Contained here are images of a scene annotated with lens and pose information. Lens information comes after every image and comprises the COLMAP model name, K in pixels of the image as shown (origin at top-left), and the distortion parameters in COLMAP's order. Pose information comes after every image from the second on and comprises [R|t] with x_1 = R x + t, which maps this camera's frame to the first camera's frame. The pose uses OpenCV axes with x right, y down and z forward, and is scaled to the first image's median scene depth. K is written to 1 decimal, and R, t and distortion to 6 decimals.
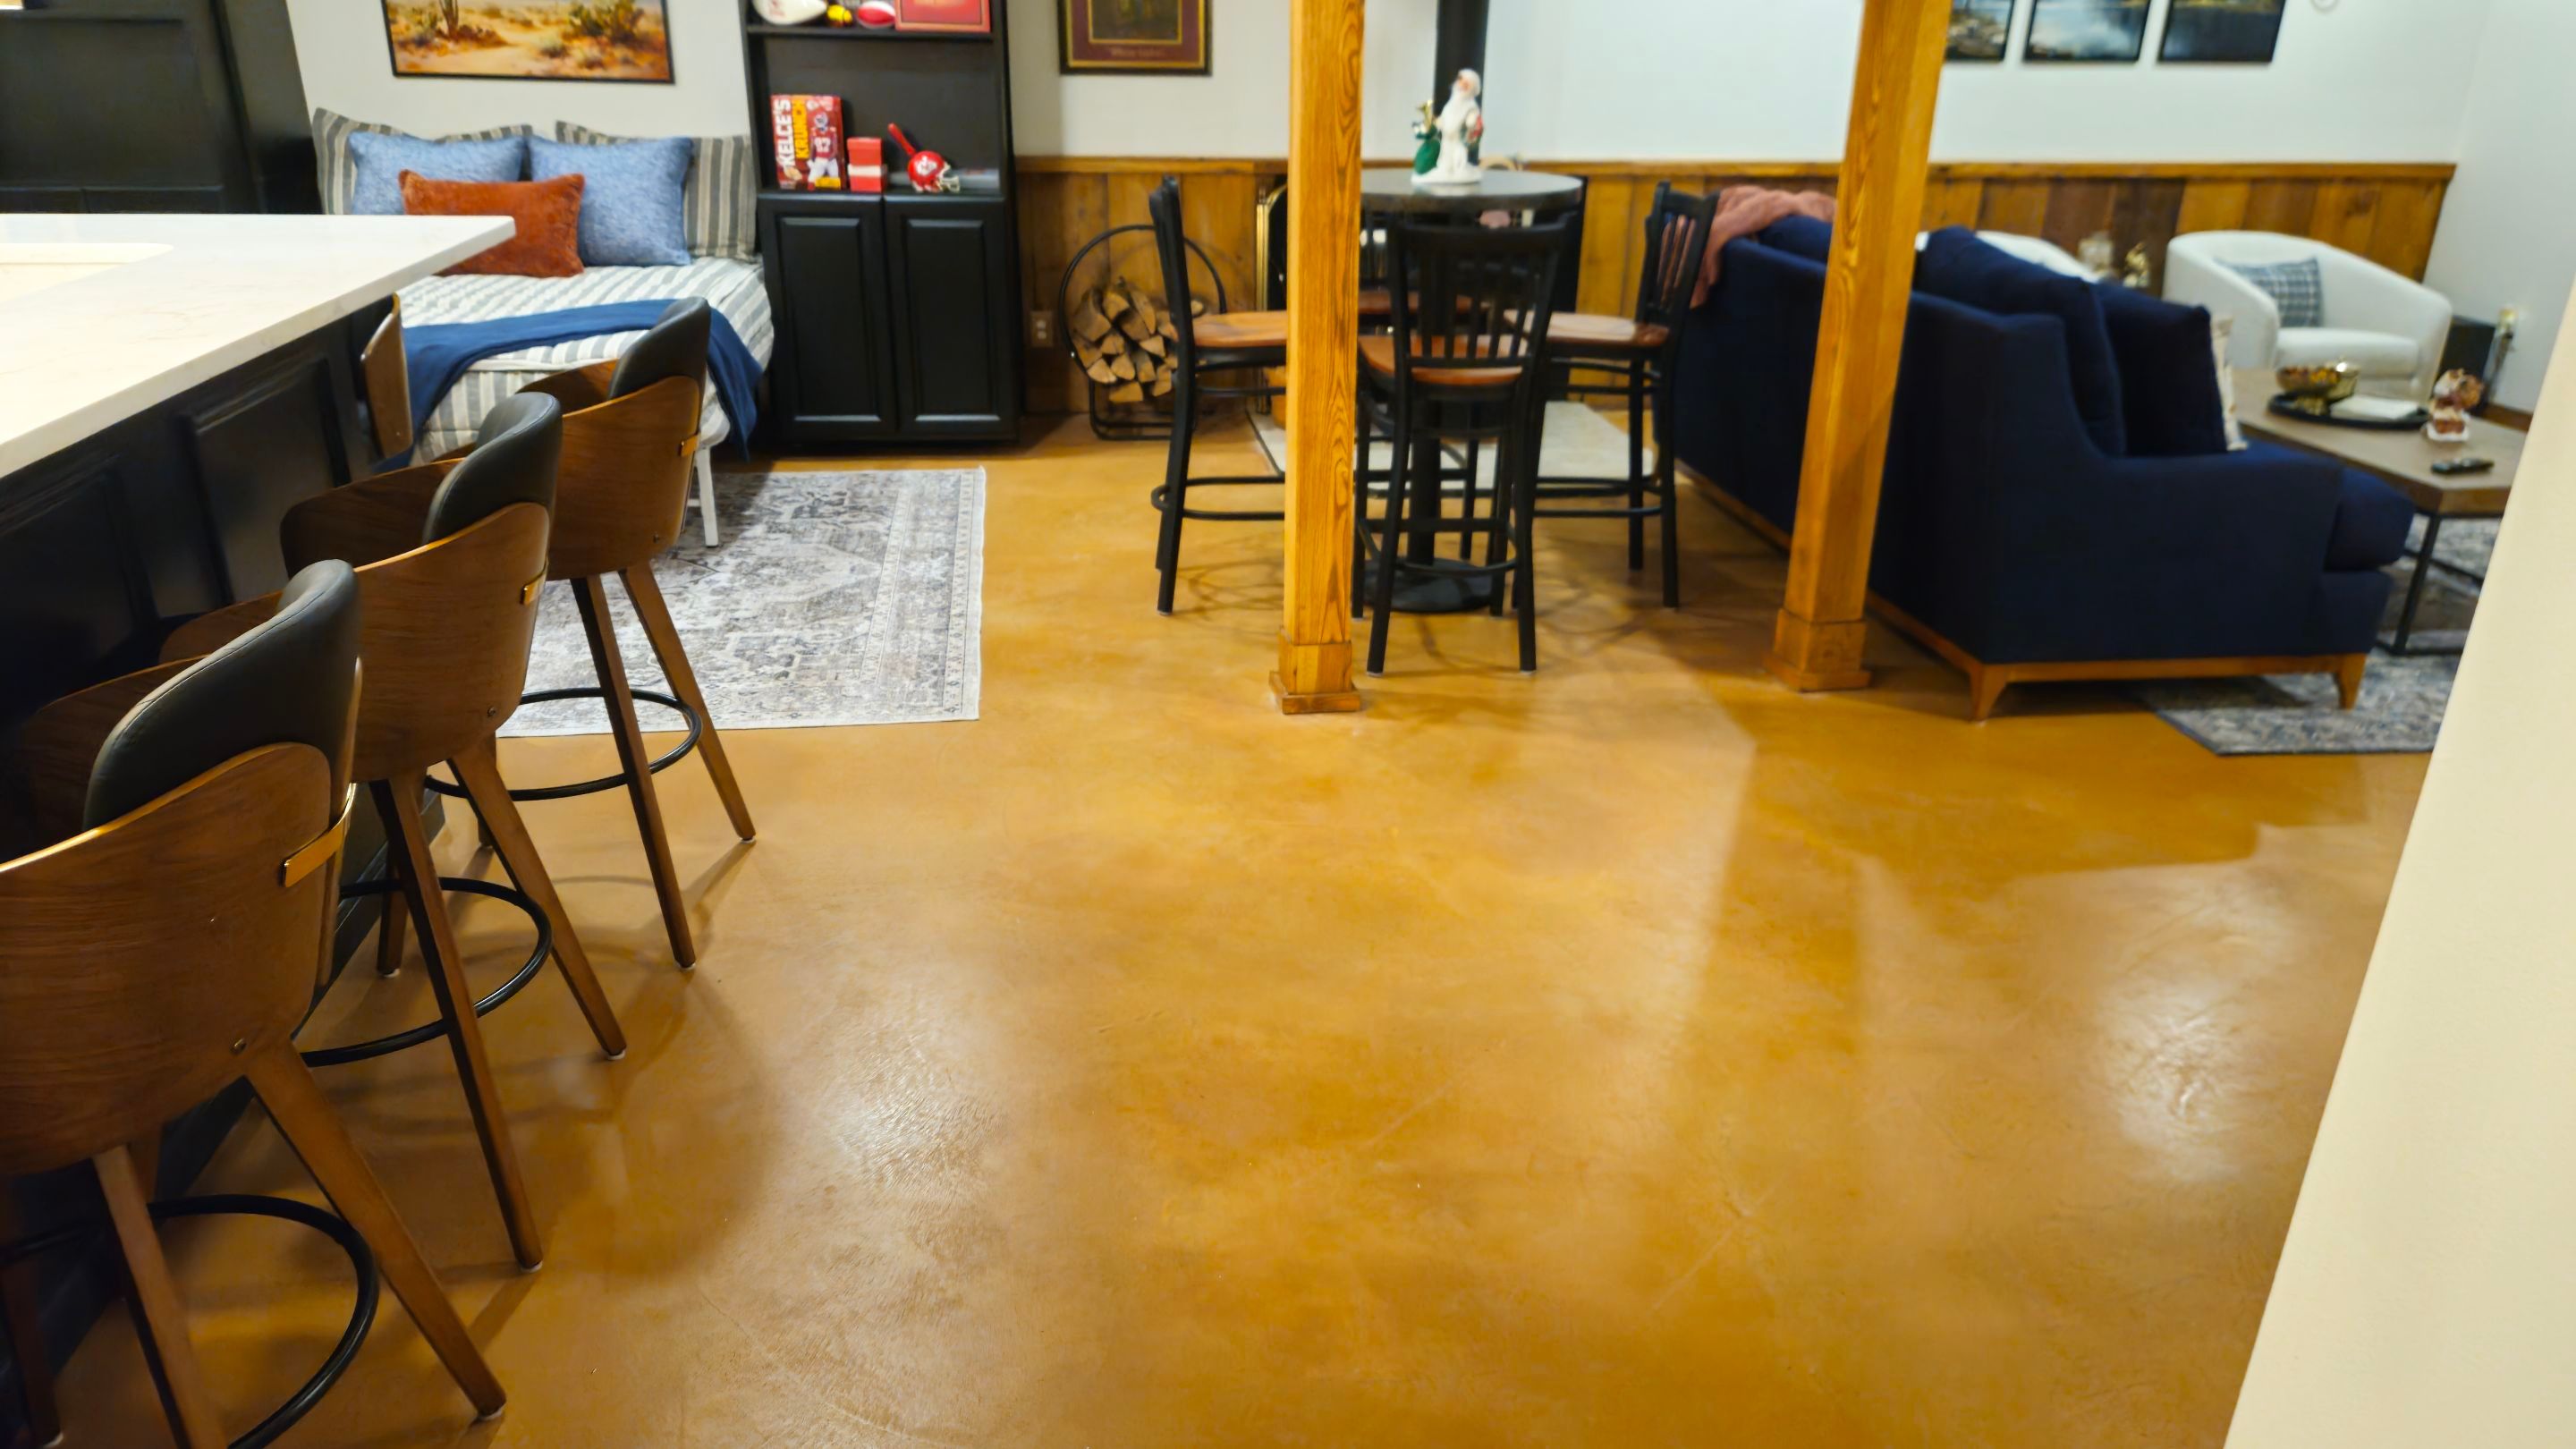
lens RADIAL K [[1728.0, 0, 1282.7], [0, 1728.0, 717.0], [0, 0, 1]] dist [0.065594, -0.055066]
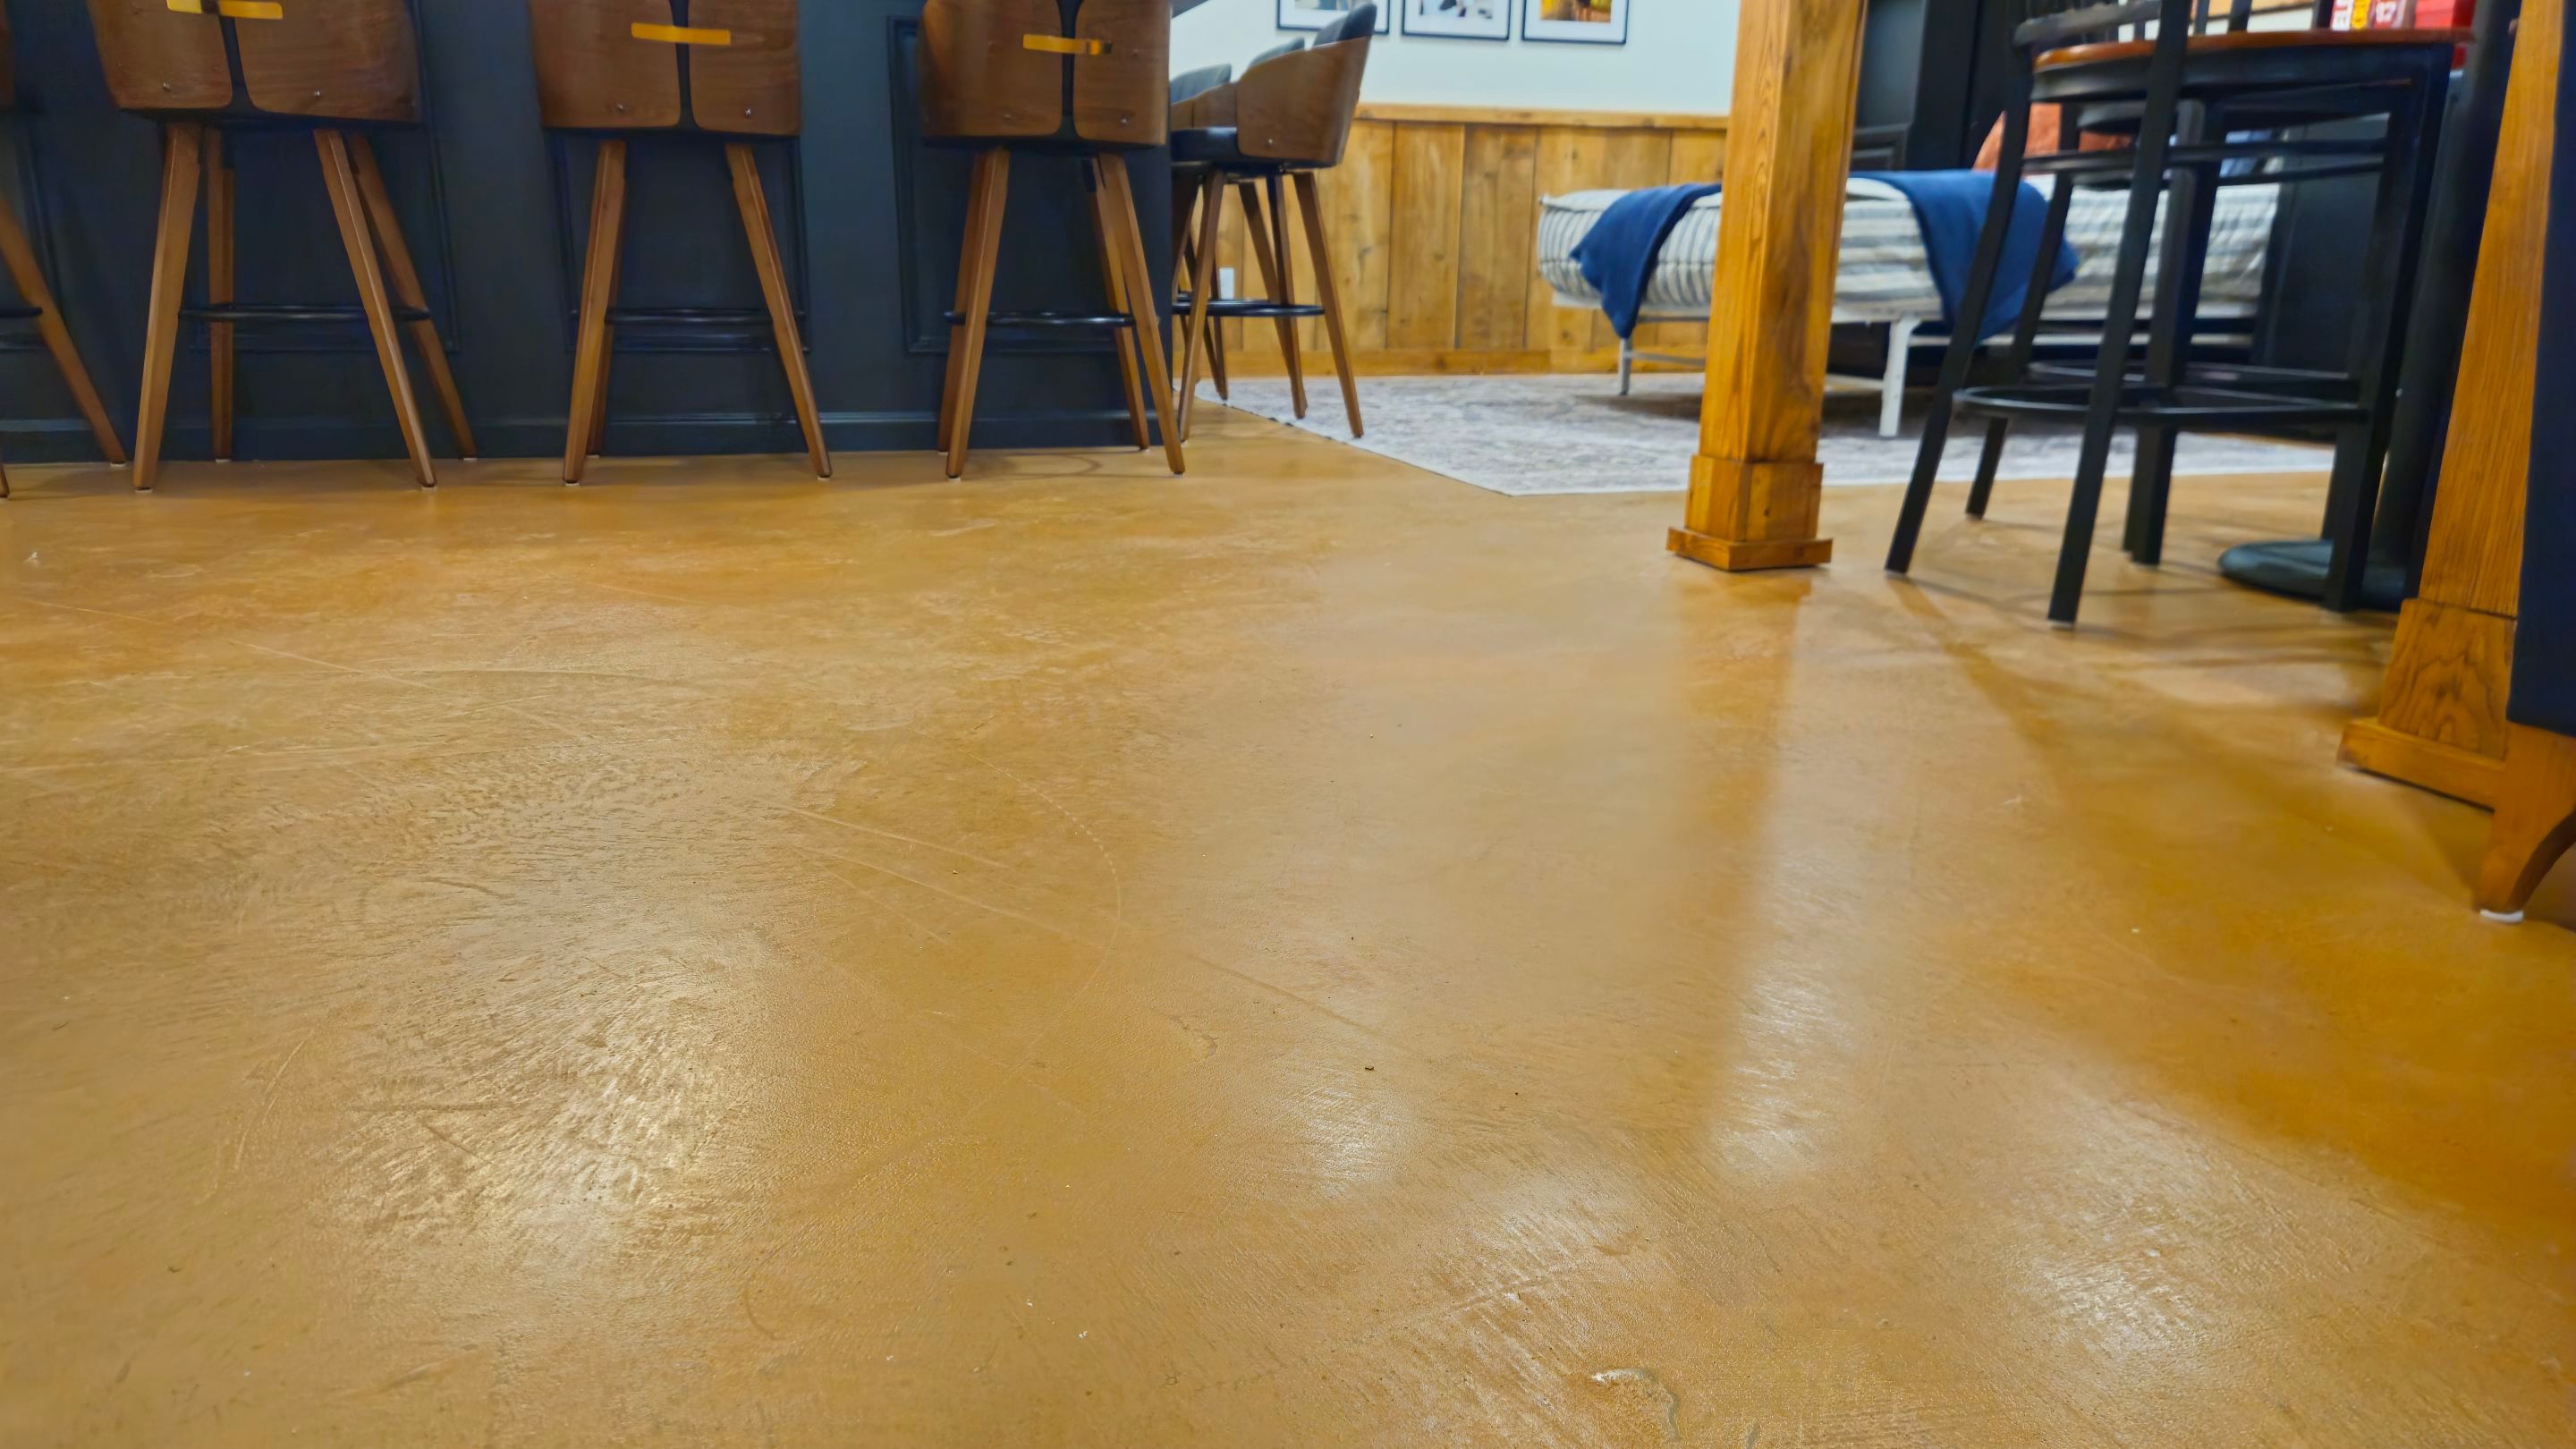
lens RADIAL K [[1728.0, 0, 1257.9], [0, 1728.0, 749.7], [0, 0, 1]] dist [0.065594, -0.055066]
pose [[0.141729, 0.257220, -0.955903, 0.570898], [-0.379656, 0.905931, 0.187482, 0.001772], [0.914207, 0.336343, 0.226052, 0.605375]]
